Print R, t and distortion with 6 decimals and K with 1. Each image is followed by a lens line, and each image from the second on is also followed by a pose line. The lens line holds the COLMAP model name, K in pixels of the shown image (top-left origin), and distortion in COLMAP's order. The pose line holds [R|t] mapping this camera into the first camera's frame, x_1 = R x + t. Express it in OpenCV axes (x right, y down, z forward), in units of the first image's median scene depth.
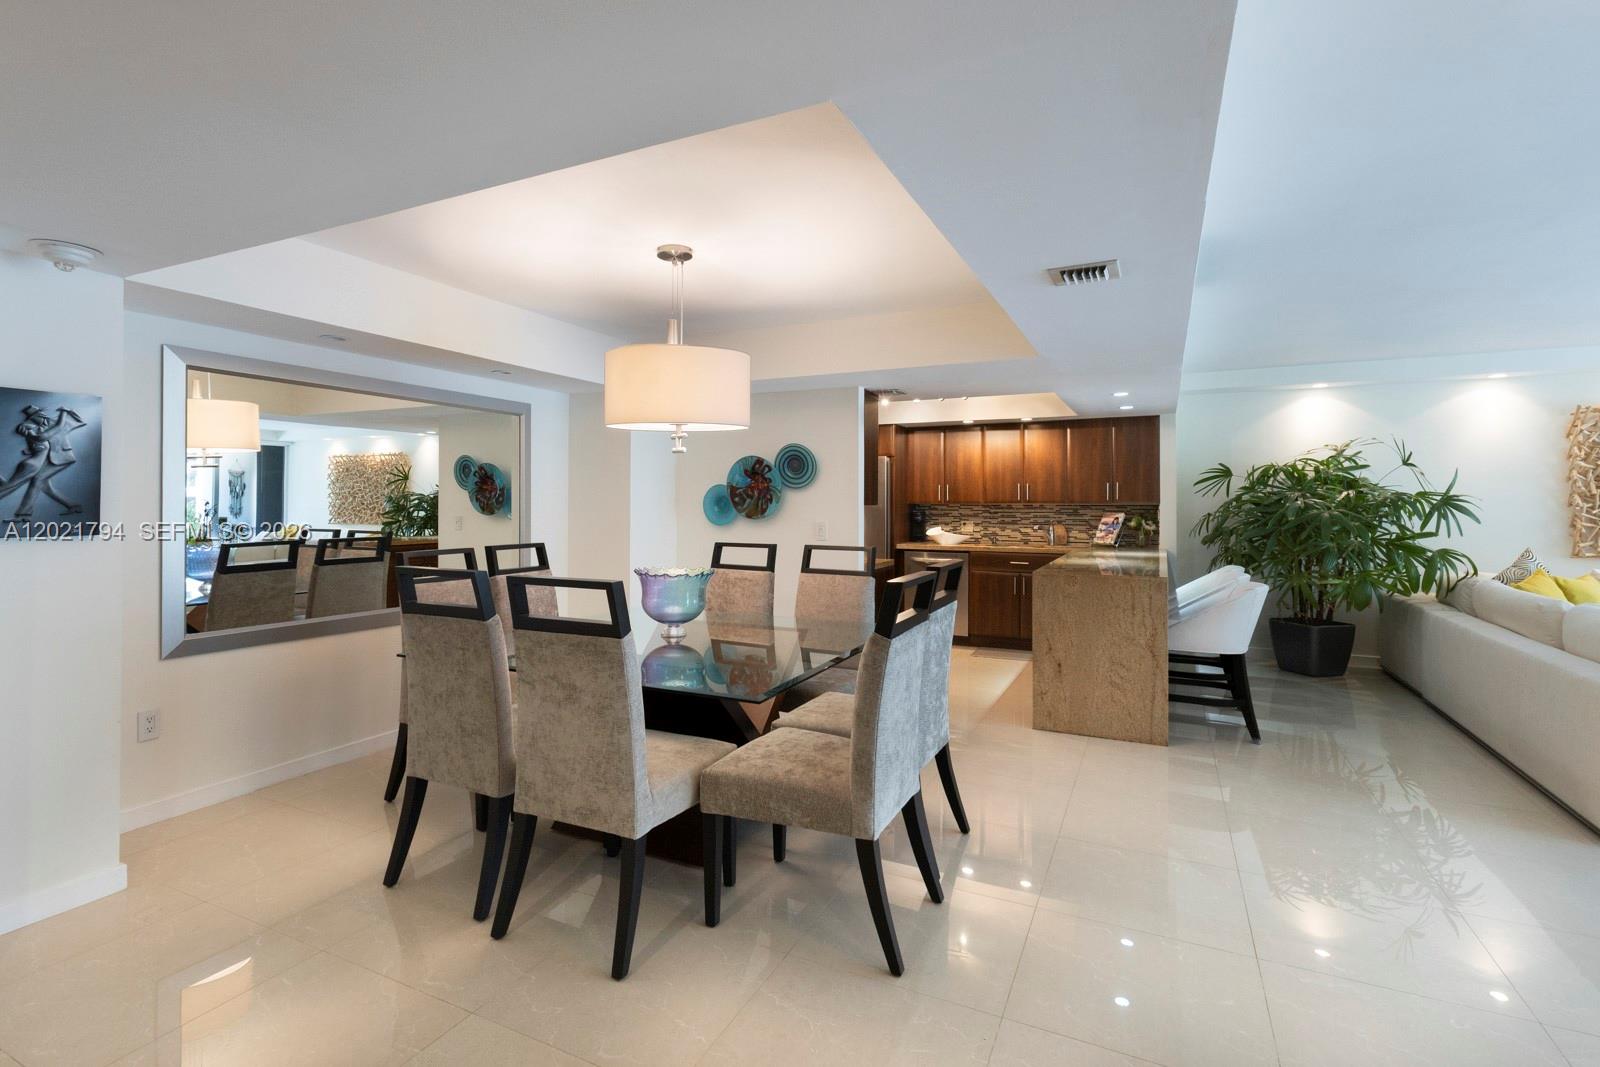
lens RADIAL K [[737.6, 0, 755.8], [0, 737.6, 504.5], [0, 0, 1]] dist [0.009358, -0.004308]
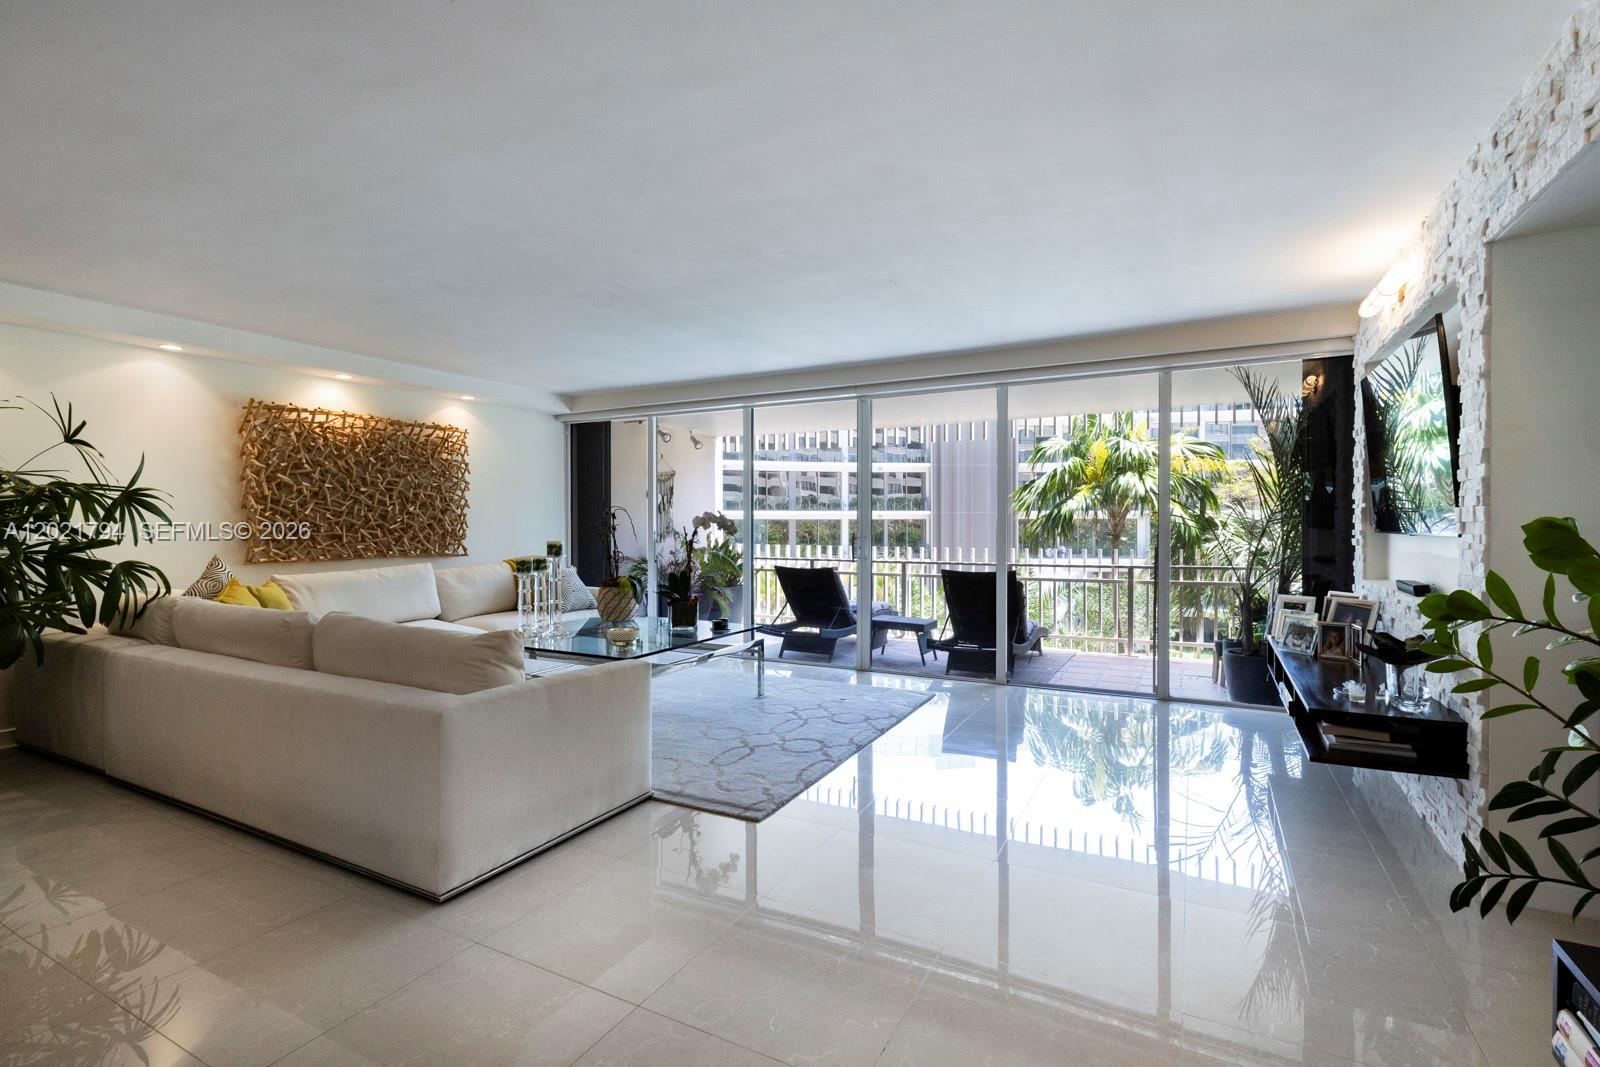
lens RADIAL K [[737.6, 0, 798.6], [0, 737.6, 528.8], [0, 0, 1]] dist [0.009358, -0.004308]
pose [[-0.000781, -0.008639, 0.999962, 0.183817], [0.005159, 0.999949, 0.008643, 0.023197], [-0.999986, 0.005166, -0.000736, 0.314899]]
